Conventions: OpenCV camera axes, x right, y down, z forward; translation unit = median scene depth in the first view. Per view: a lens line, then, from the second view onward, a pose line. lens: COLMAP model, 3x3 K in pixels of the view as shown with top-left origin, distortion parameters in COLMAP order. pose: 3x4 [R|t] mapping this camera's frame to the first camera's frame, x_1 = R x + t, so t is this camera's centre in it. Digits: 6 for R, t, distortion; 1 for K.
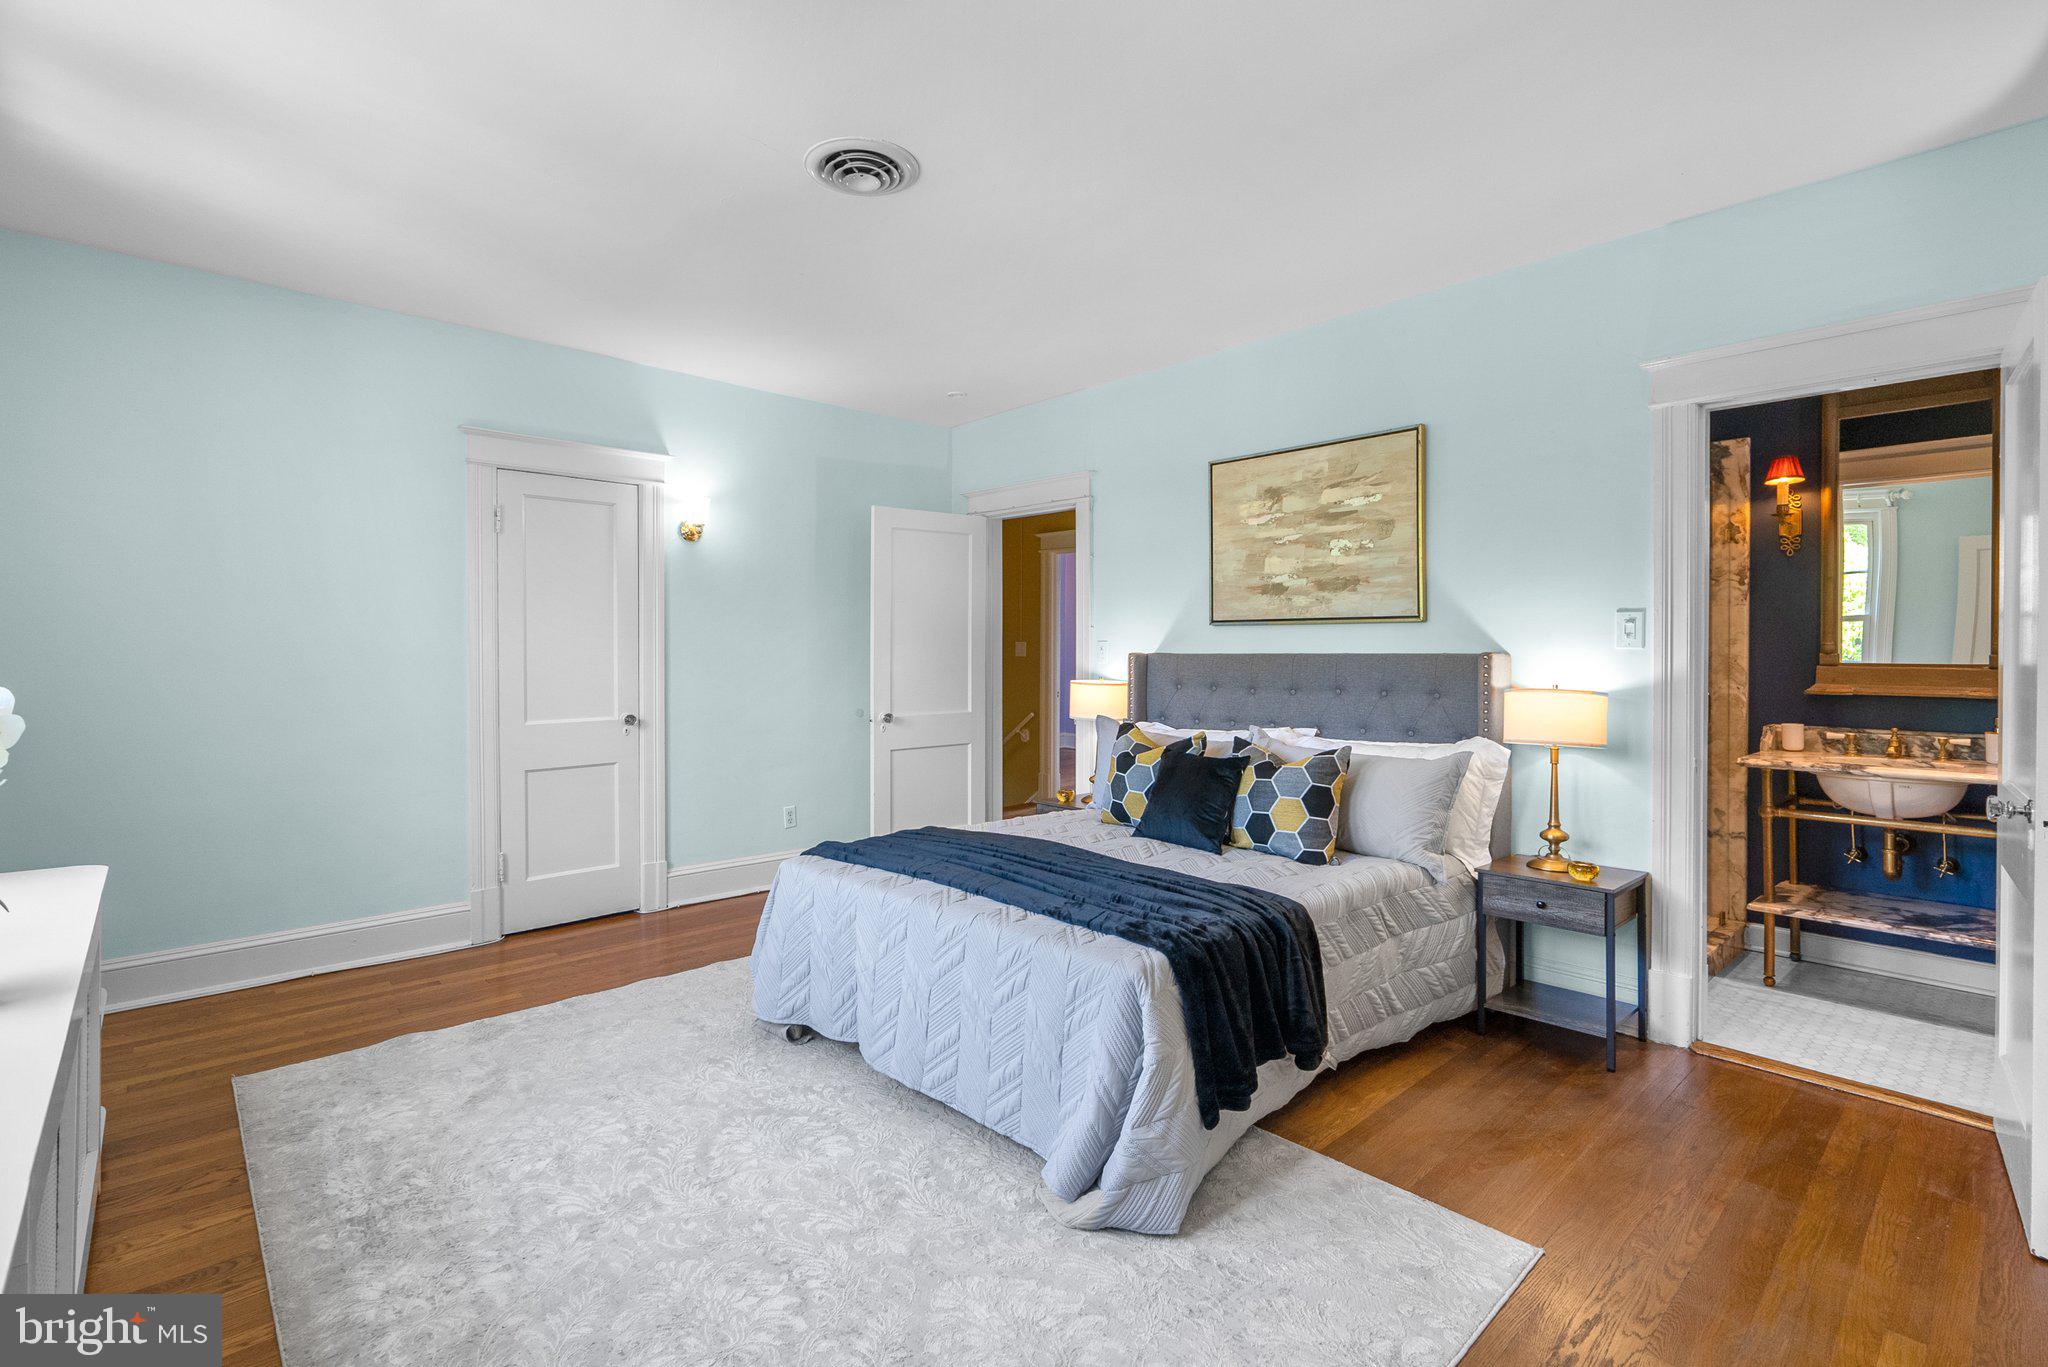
lens RADIAL K [[945.4, 0, 1044.4], [0, 945.4, 687.1], [0, 0, 1]] dist [-0.004138, -0.000707]
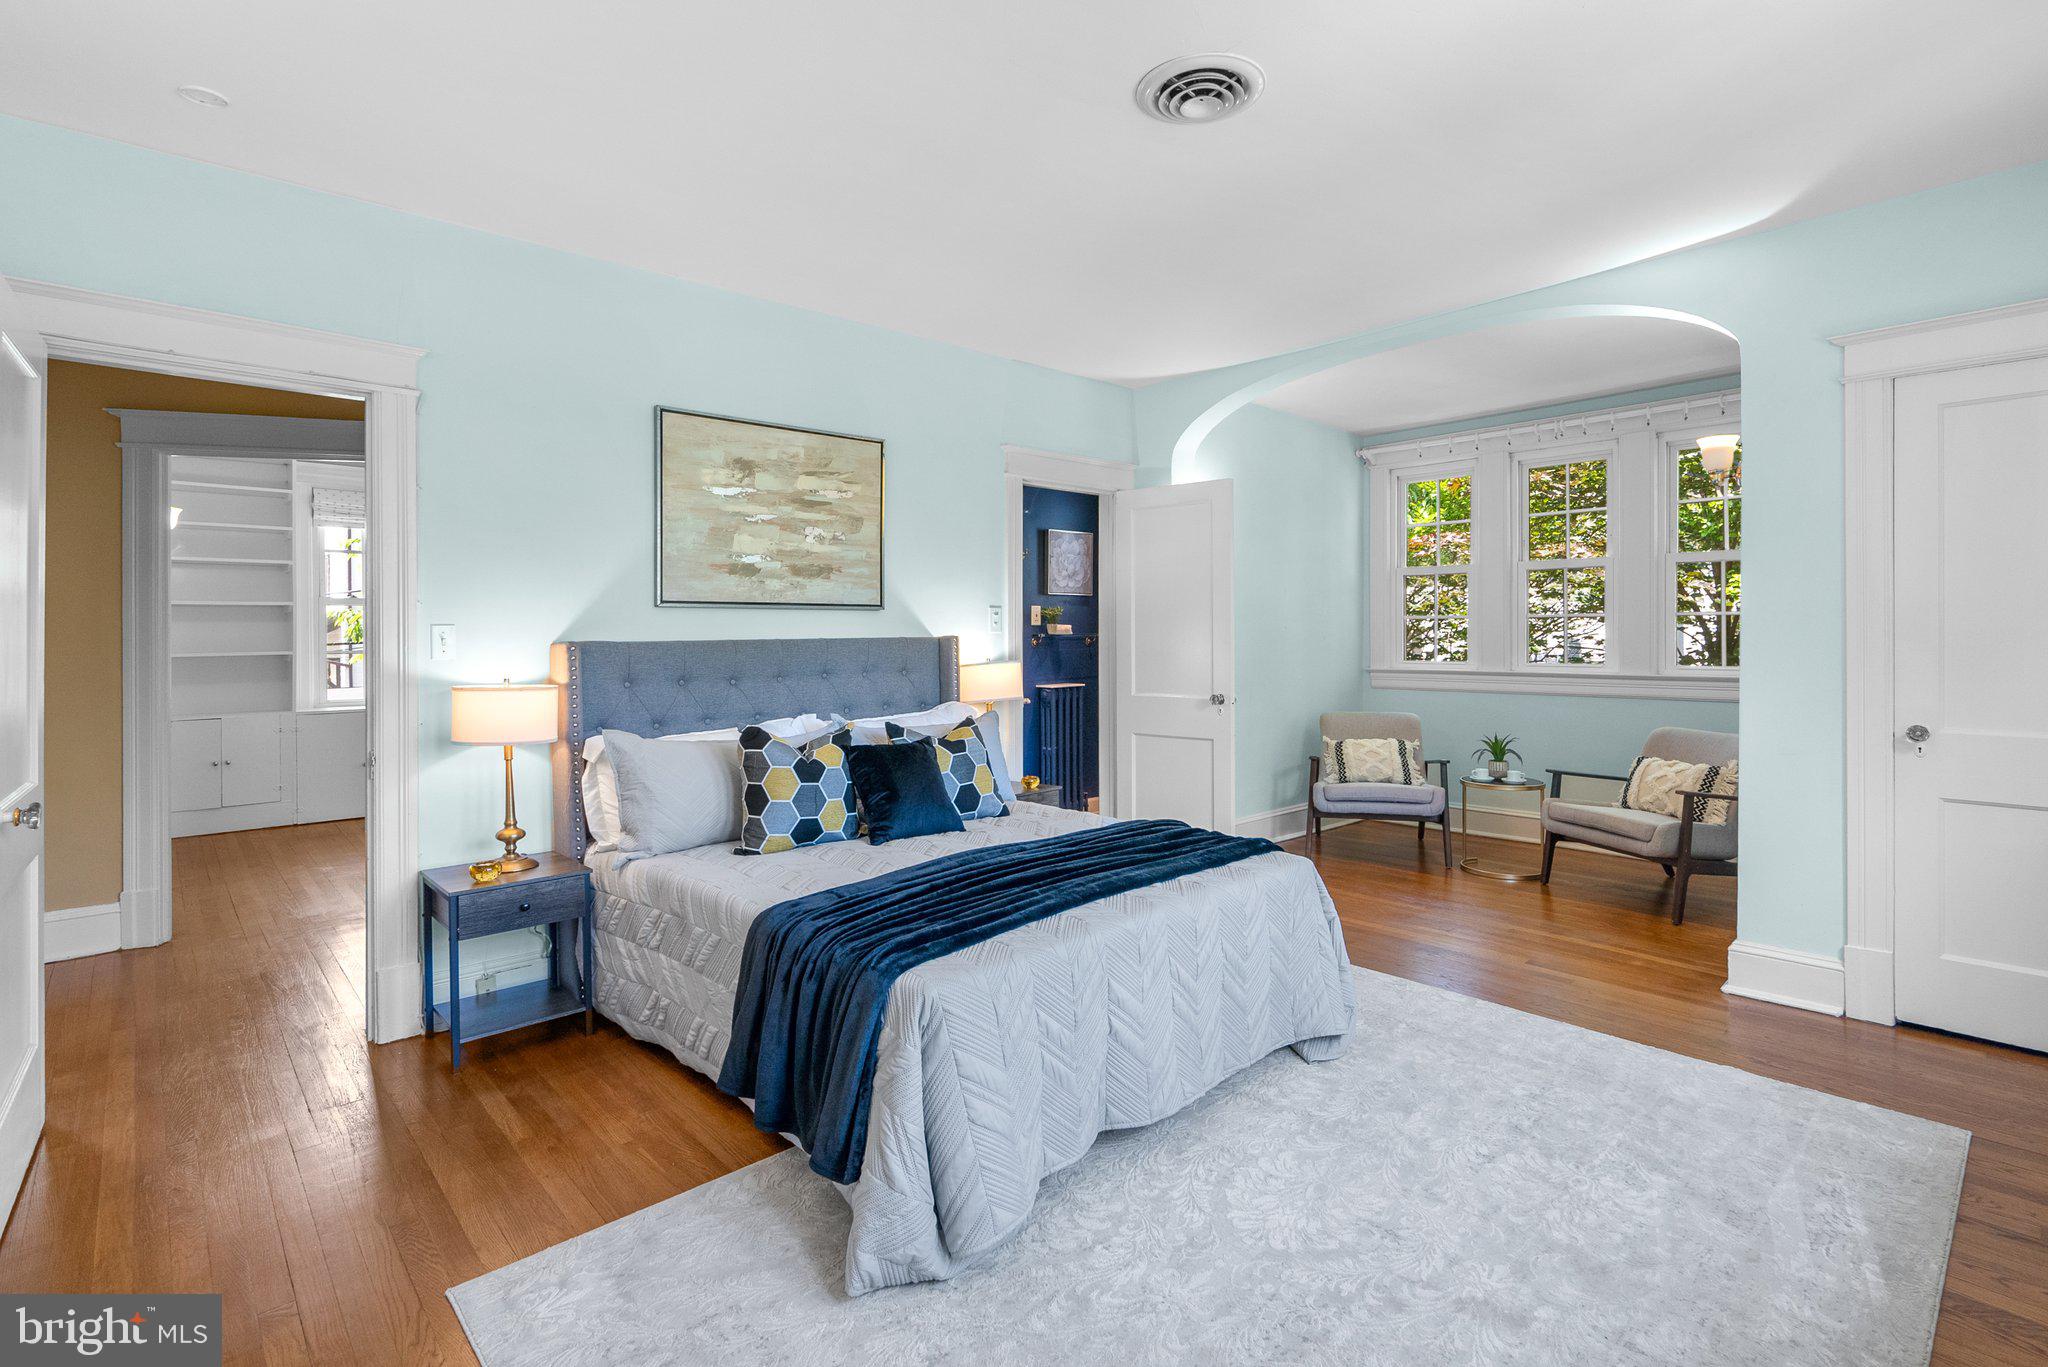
lens RADIAL K [[945.4, 0, 1061.1], [0, 945.4, 638.6], [0, 0, 1]] dist [-0.004138, -0.000707]
pose [[0.015425, -0.003913, 0.999873, -0.719068], [0.050492, 0.998720, 0.003130, -0.026271], [-0.998605, 0.050438, 0.015602, 0.737571]]
